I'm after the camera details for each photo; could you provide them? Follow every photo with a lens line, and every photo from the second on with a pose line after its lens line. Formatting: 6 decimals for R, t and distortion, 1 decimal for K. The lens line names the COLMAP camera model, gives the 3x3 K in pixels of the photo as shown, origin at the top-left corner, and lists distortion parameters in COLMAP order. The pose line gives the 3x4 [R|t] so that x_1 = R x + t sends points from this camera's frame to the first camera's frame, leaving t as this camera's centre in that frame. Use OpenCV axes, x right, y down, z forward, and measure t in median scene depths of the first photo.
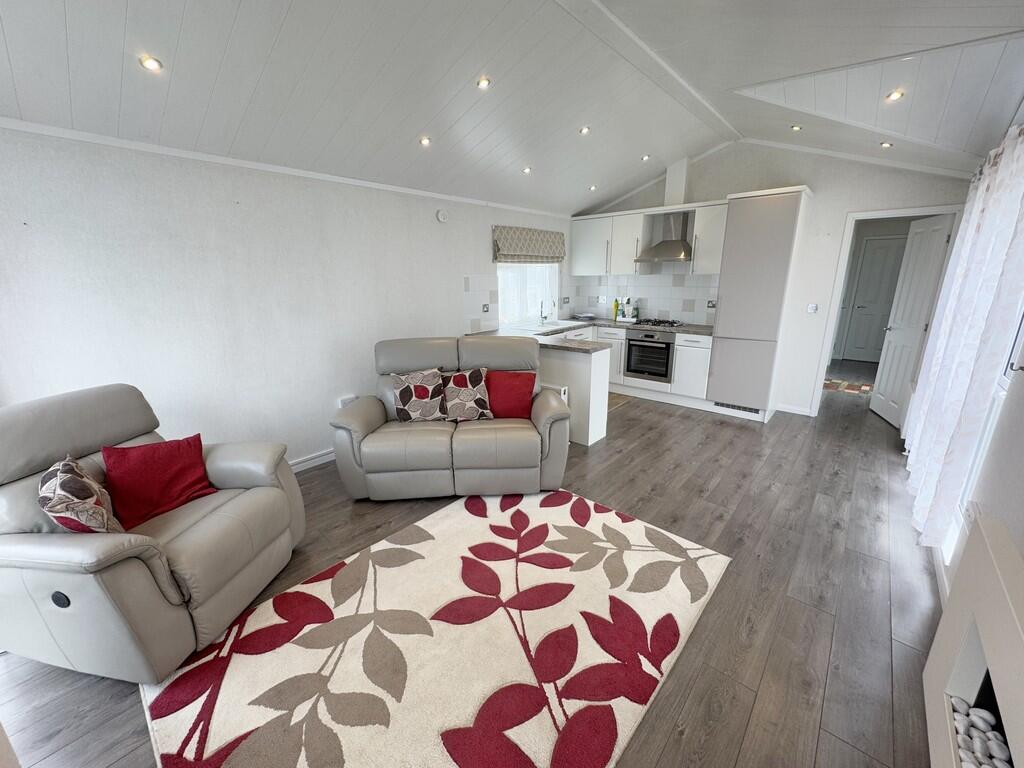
lens RADIAL K [[407.0, 0, 510.2], [0, 407.0, 384.0], [0, 0, 1]] dist [-0.002385, -0.000256]
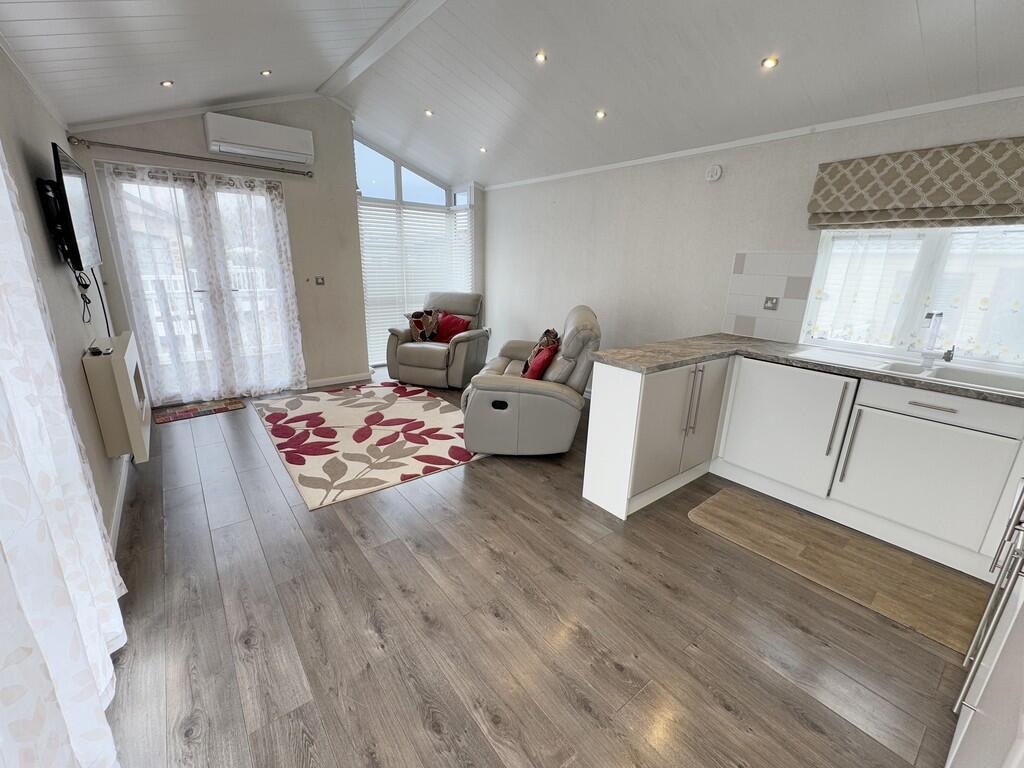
lens RADIAL K [[431.5, 0, 512.9], [0, 431.5, 384.1], [0, 0, 1]] dist [-0.000711, -0.000552]
pose [[-0.180780, 0.278860, -0.943163, 1.166280], [-0.281579, 0.904147, 0.321296, -0.300300], [0.942354, 0.323659, -0.084930, 1.232432]]
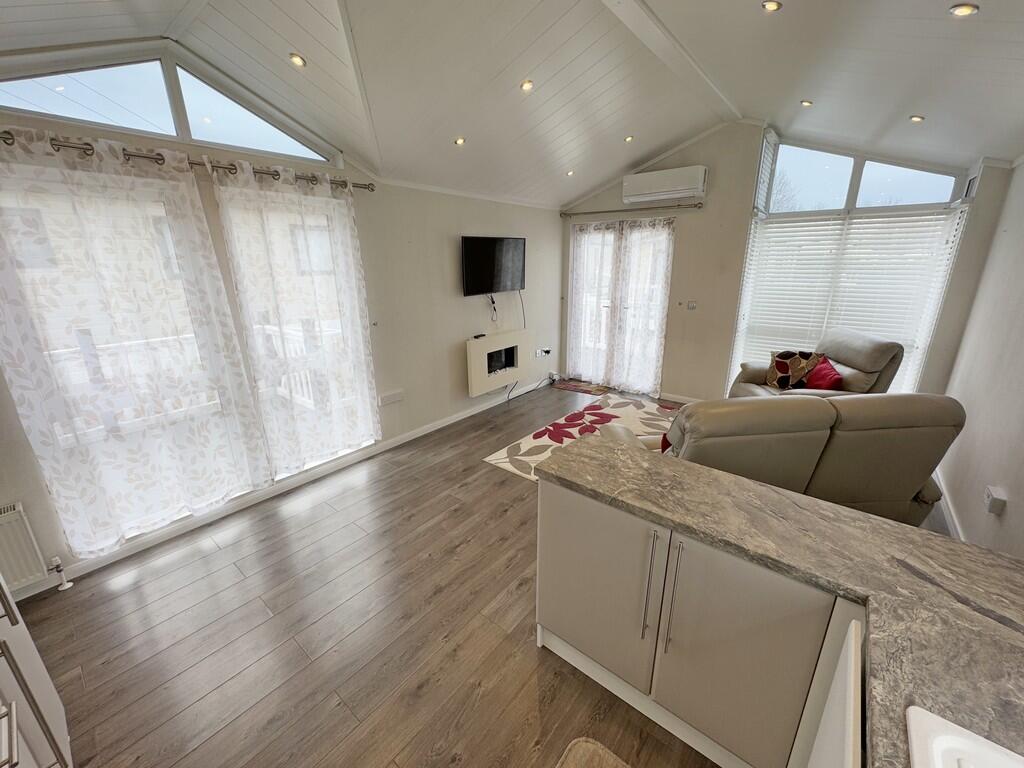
lens RADIAL K [[407.0, 0, 510.4], [0, 407.0, 384.8], [0, 0, 1]] dist [-0.002385, -0.000256]
pose [[-0.999169, 0.030683, -0.026814, 0.392883], [0.011511, 0.843770, 0.536581, -0.542021], [0.039089, 0.535827, -0.843423, 1.807070]]
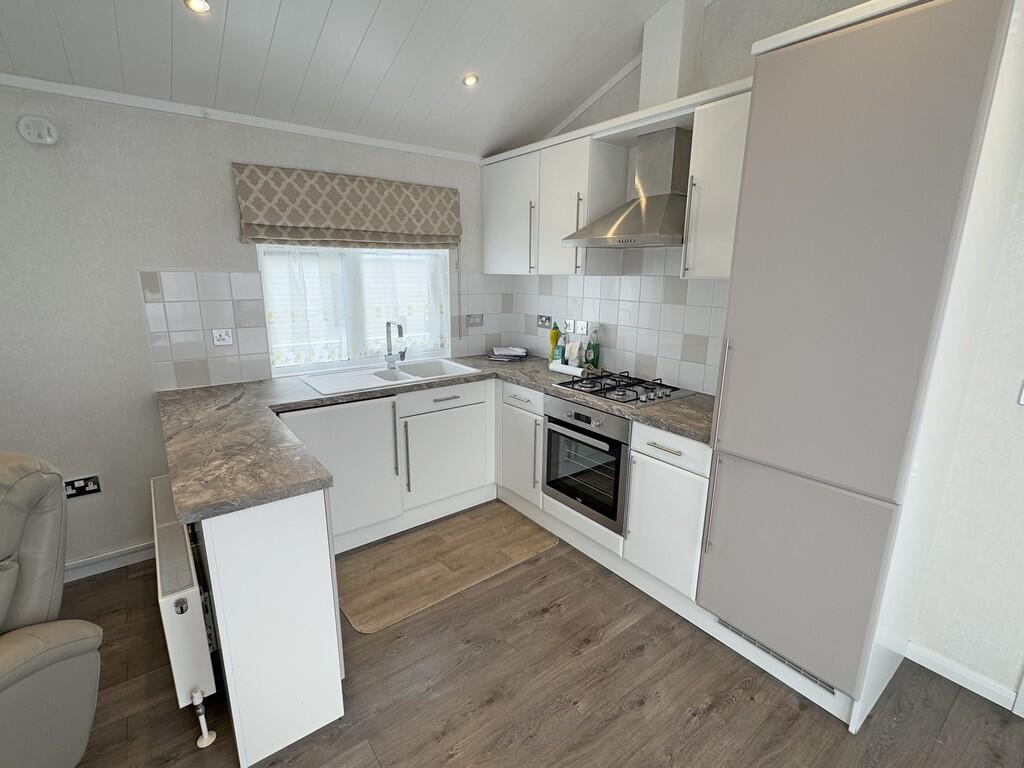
lens RADIAL K [[478.3, 0, 508.2], [0, 478.3, 385.5], [0, 0, 1]] dist [0.001504, -0.000581]
pose [[0.980071, 0.067117, -0.186968, 0.642677], [-0.071820, 0.997246, -0.018488, -0.246416], [0.185212, 0.031547, 0.982192, 0.881310]]
